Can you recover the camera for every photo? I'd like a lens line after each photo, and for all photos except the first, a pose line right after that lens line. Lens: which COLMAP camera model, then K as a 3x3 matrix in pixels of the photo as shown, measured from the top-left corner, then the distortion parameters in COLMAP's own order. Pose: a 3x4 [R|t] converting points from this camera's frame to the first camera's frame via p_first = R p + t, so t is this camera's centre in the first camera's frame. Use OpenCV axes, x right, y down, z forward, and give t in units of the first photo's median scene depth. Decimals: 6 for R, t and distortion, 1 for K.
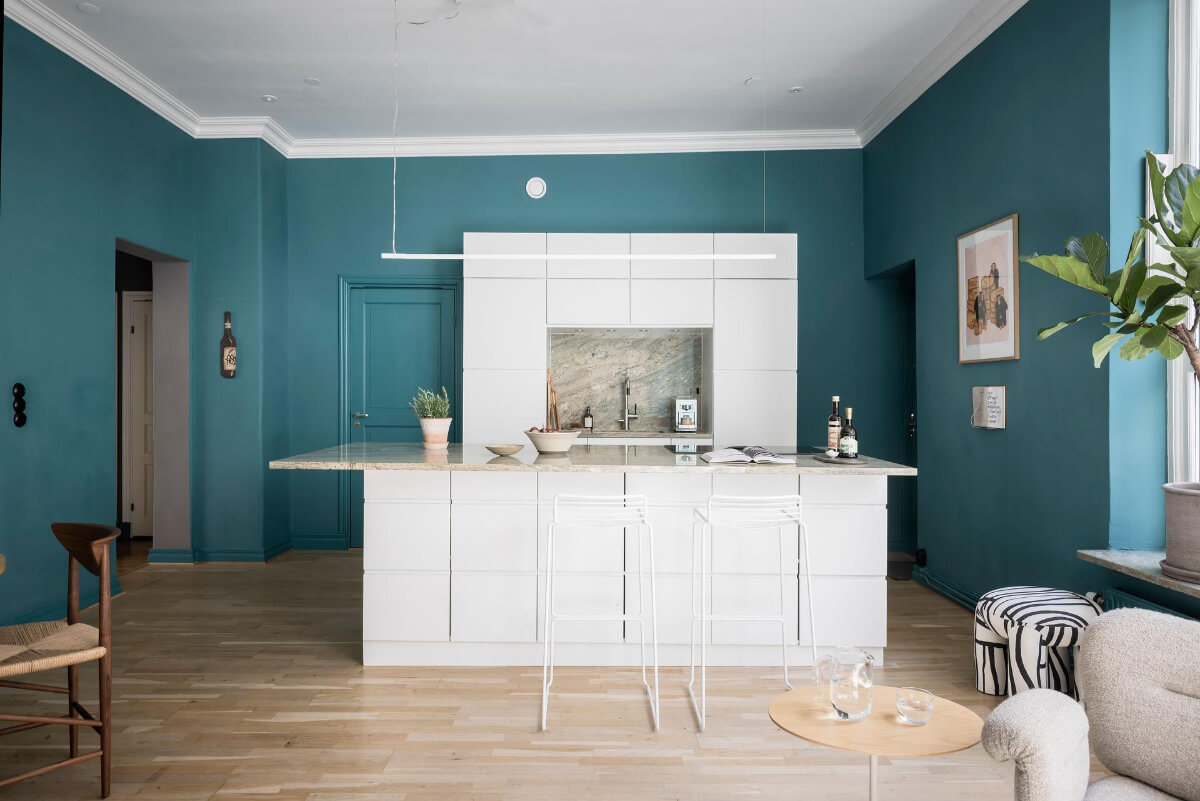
lens RADIAL K [[800.4, 0, 598.3], [0, 800.4, 394.7], [0, 0, 1]] dist [0.001112, -0.005207]
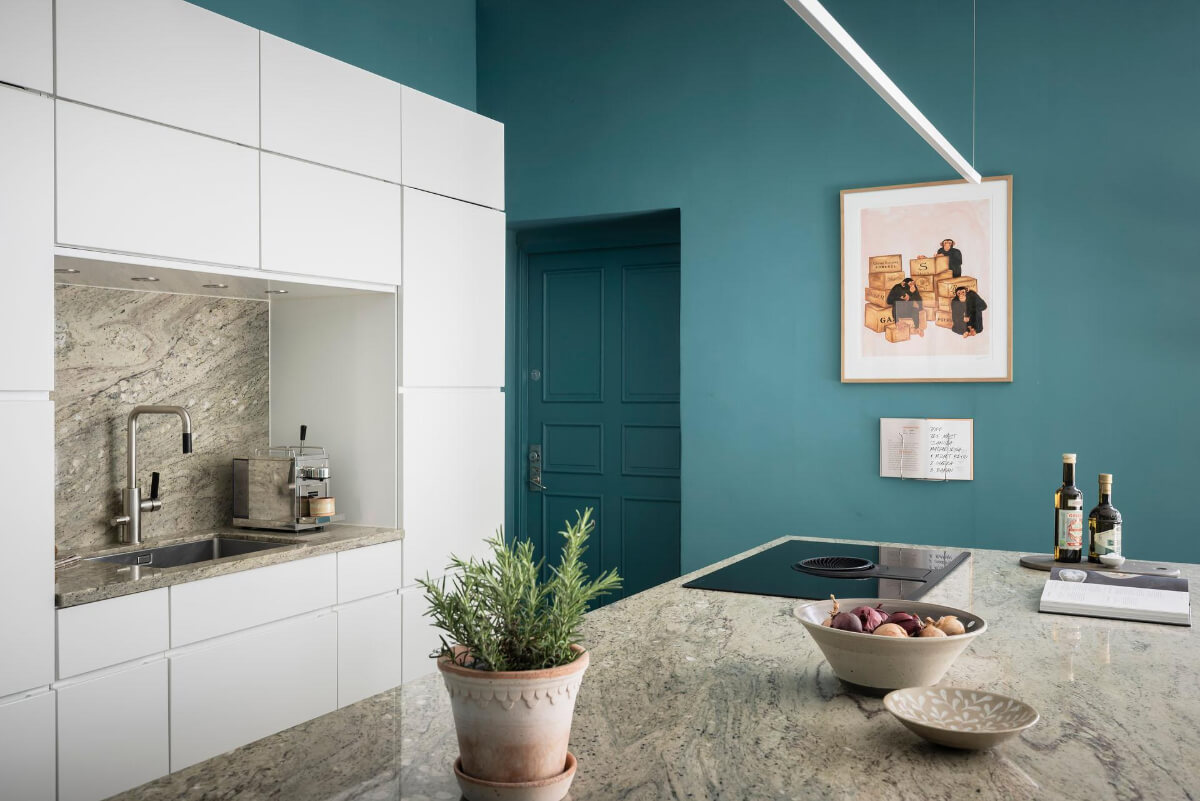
lens RADIAL K [[1074.5, 0, 595.9], [0, 1074.5, 395.4], [0, 0, 1]] dist [0.012704, 0.004385]
pose [[0.460088, -0.016378, 0.887722, -0.458663], [0.007584, 0.999866, 0.014517, -0.045980], [-0.887841, 0.000053, 0.460151, 0.832769]]
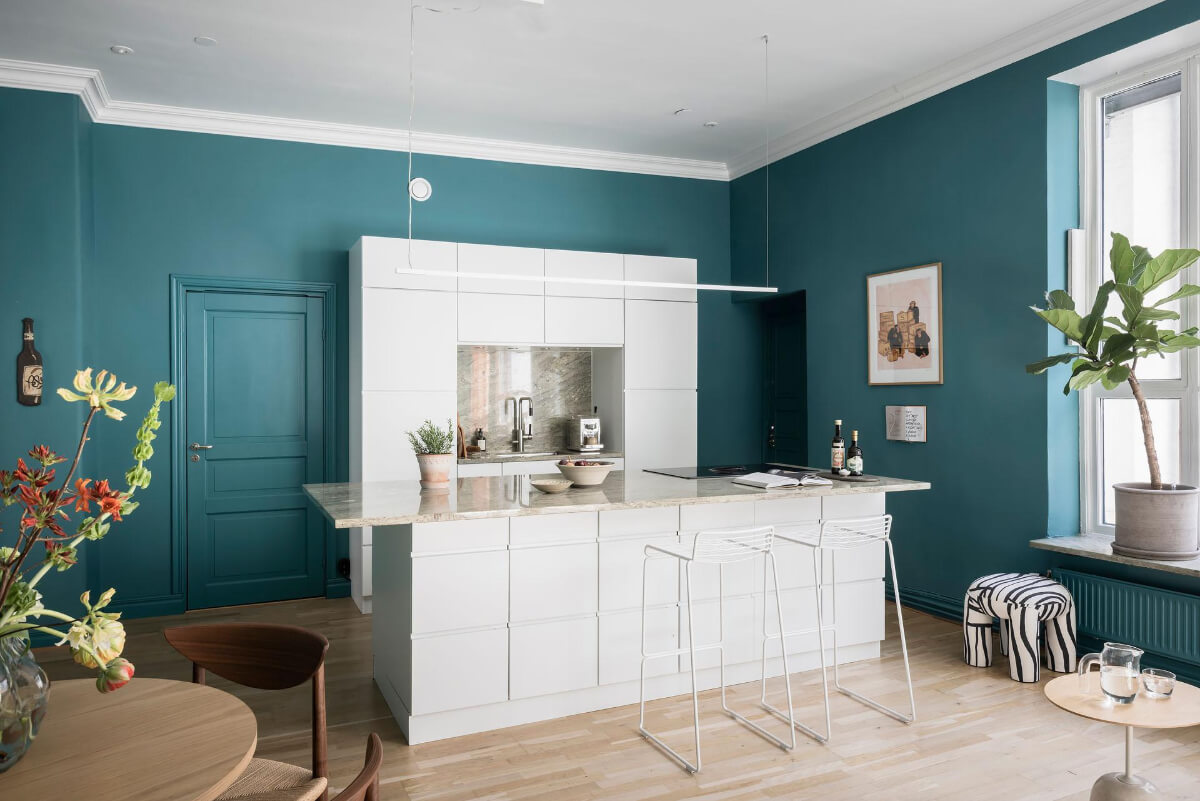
lens RADIAL K [[827.1, 0, 606.0], [0, 827.1, 396.5], [0, 0, 1]] dist [-0.009576, -0.002531]
pose [[0.905574, -0.014572, 0.423938, -0.424905], [0.014347, 0.999890, 0.003721, -0.035218], [-0.423946, 0.002713, 0.905683, 0.090830]]
